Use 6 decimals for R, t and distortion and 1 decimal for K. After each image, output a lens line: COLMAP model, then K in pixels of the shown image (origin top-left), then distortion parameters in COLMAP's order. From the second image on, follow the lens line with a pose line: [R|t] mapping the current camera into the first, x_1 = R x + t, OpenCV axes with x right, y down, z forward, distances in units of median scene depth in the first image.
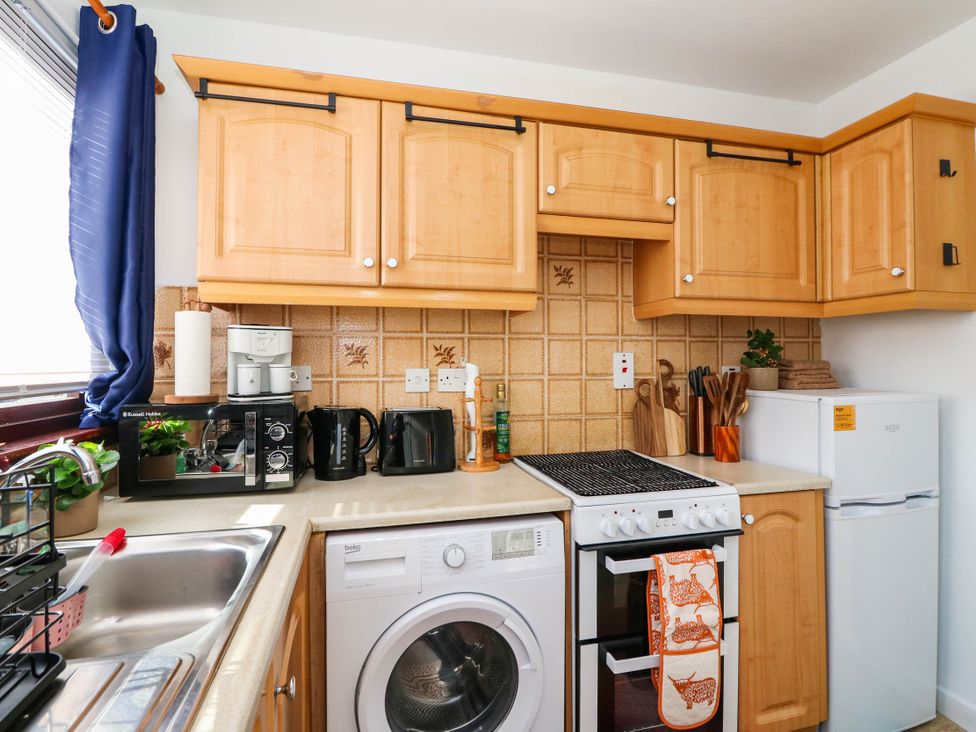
lens RADIAL K [[519.9, 0, 497.5], [0, 519.9, 357.2], [0, 0, 1]] dist [-0.003346, -0.001459]
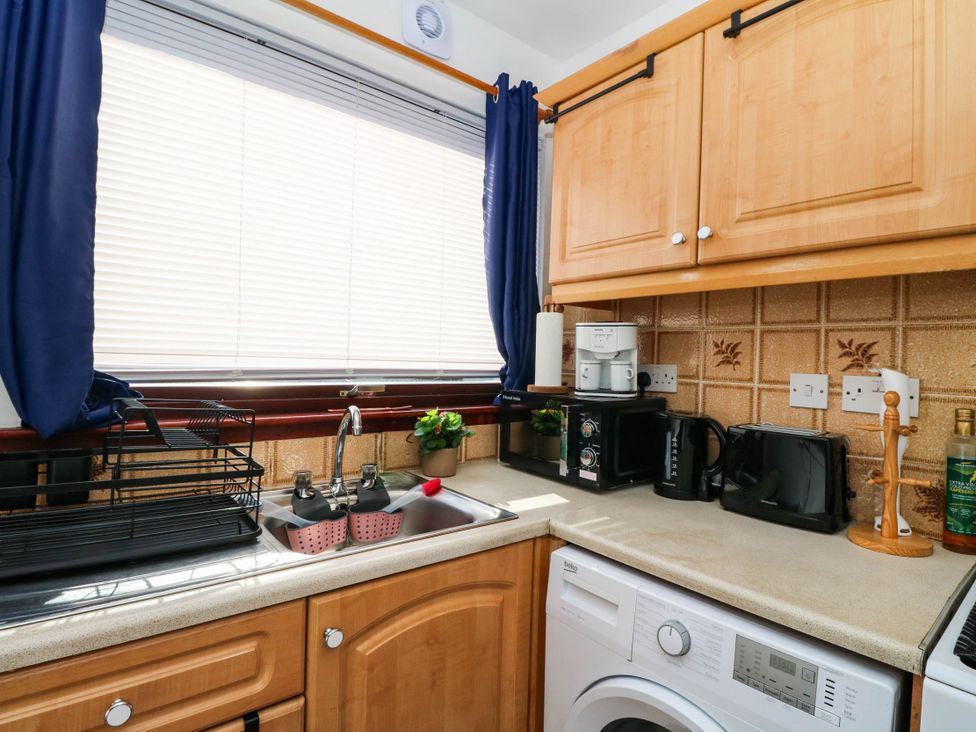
lens RADIAL K [[507.3, 0, 491.7], [0, 507.3, 356.5], [0, 0, 1]] dist [0.005556, -0.015579]
pose [[0.415016, 0.012896, -0.909723, 0.297783], [-0.021552, 0.999758, 0.004340, 0.004873], [0.909559, 0.017805, 0.415193, 0.338469]]
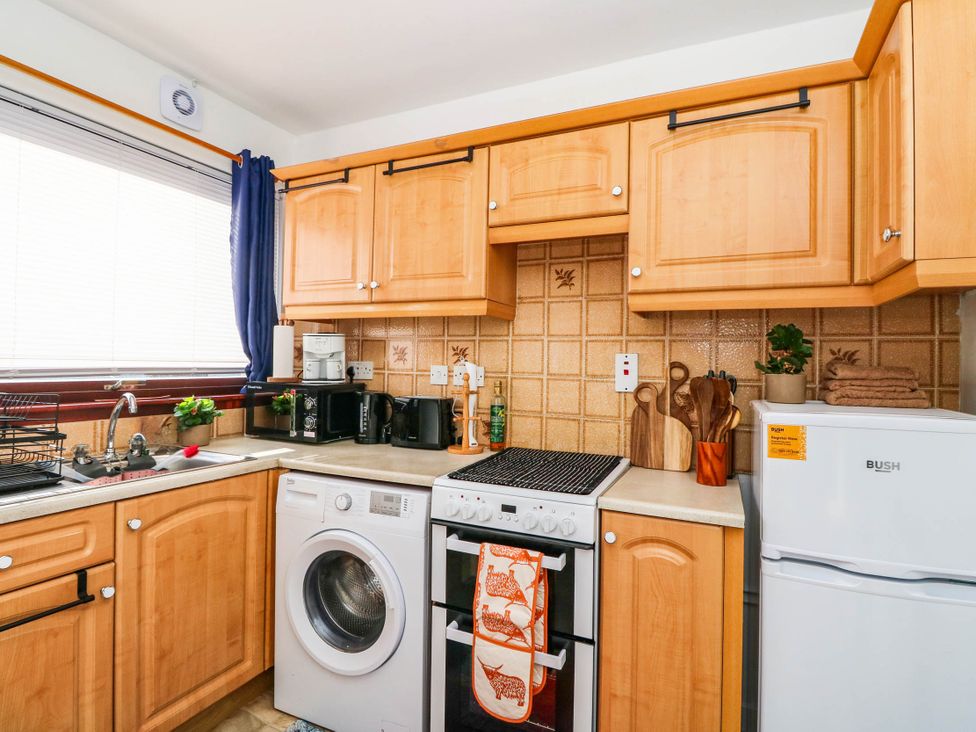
lens RADIAL K [[507.3, 0, 491.7], [0, 507.3, 356.5], [0, 0, 1]] dist [0.005556, -0.015579]
pose [[0.775194, 0.009211, -0.631656, 0.722364], [-0.014088, 0.999897, -0.002708, 0.002391], [0.631566, 0.010998, 0.775244, 0.150757]]
